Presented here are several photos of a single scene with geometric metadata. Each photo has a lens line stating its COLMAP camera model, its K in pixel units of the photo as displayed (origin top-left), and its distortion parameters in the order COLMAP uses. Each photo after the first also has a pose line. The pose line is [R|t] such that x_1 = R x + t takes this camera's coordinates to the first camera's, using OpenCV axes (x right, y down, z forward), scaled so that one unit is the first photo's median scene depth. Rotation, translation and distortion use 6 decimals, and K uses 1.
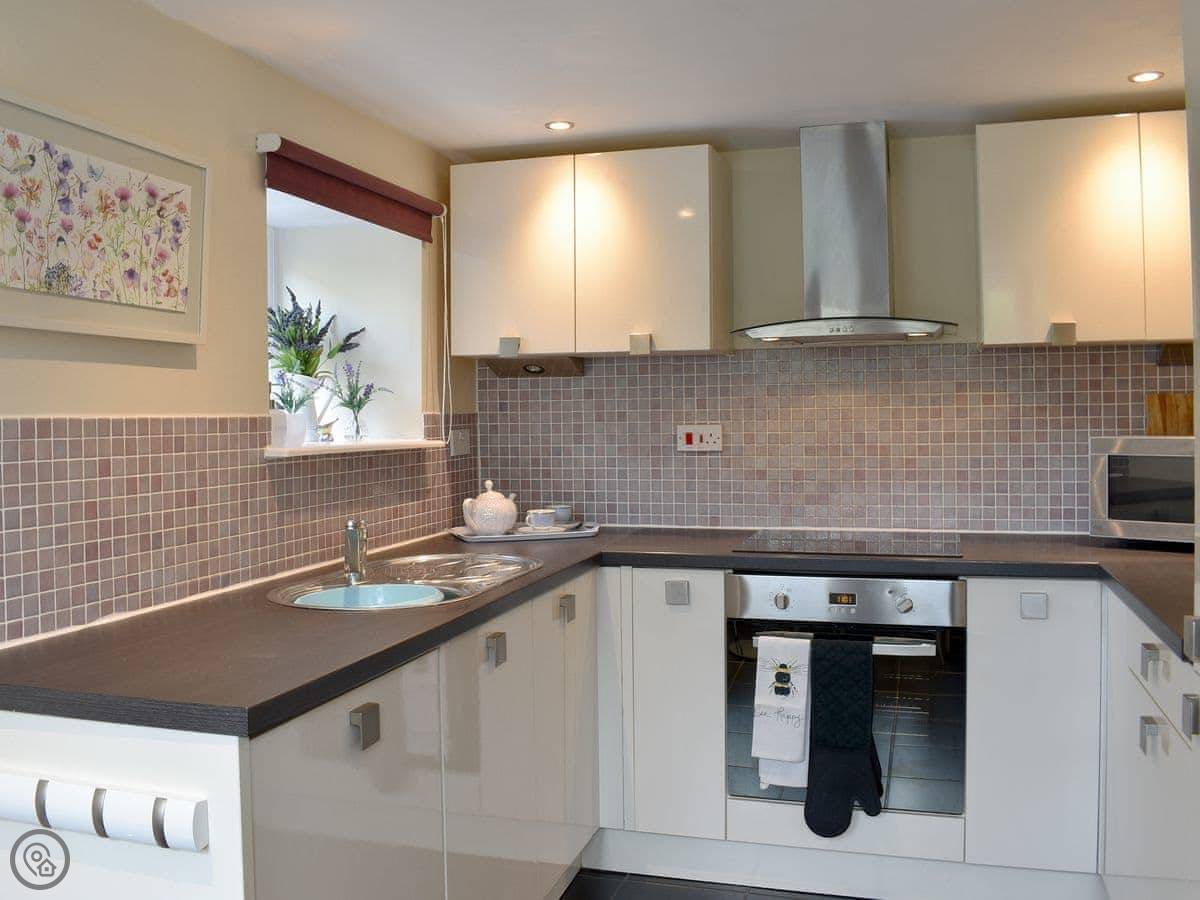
lens RADIAL K [[1085.9, 0, 600.0], [0, 1085.9, 450.0], [0, 0, 1]] dist [-0.099567, 0.001818]
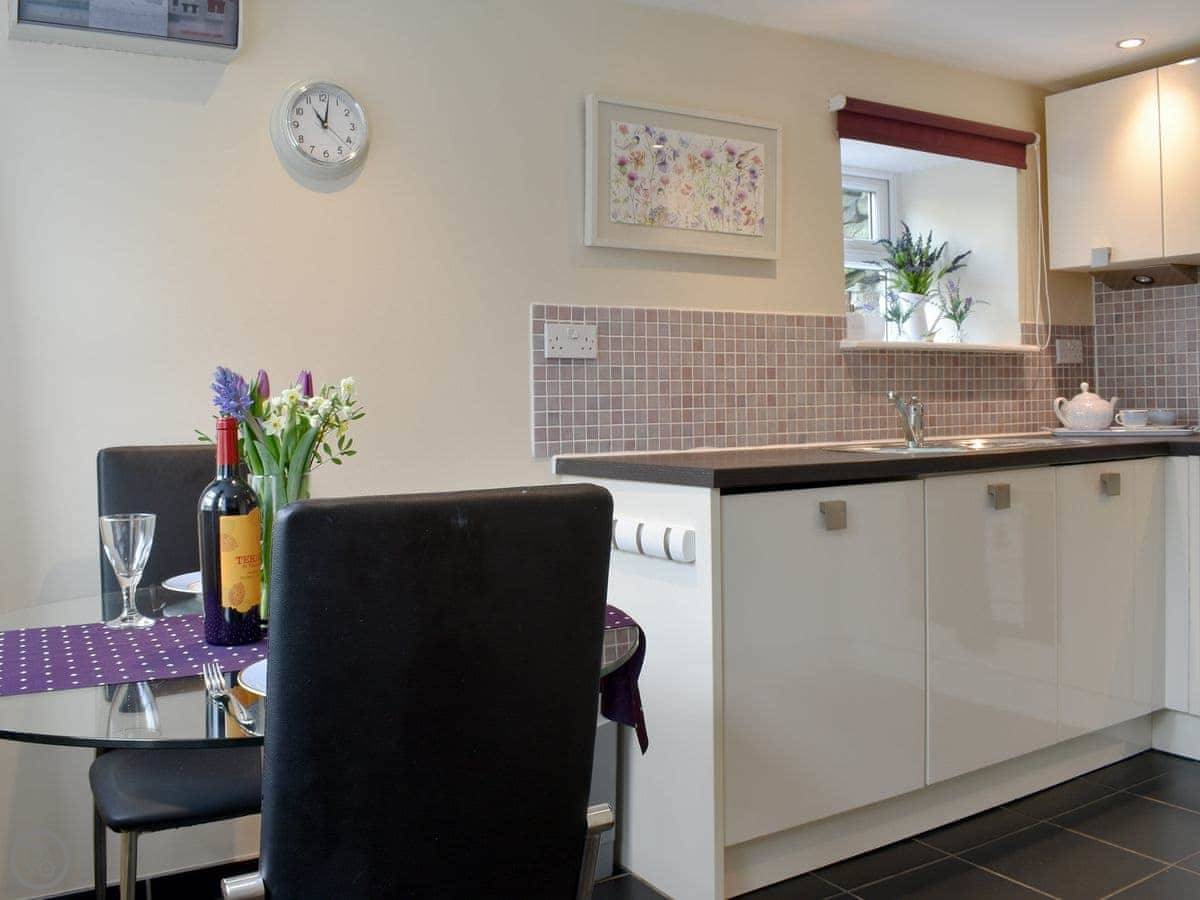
lens RADIAL K [[1085.9, 0, 600.0], [0, 1085.9, 450.0], [0, 0, 1]] dist [-0.099567, 0.001818]
pose [[0.752490, 0.018272, -0.658350, 0.328593], [-0.002150, 0.999678, 0.025288, 0.098024], [0.658600, -0.017613, 0.752287, -0.164821]]
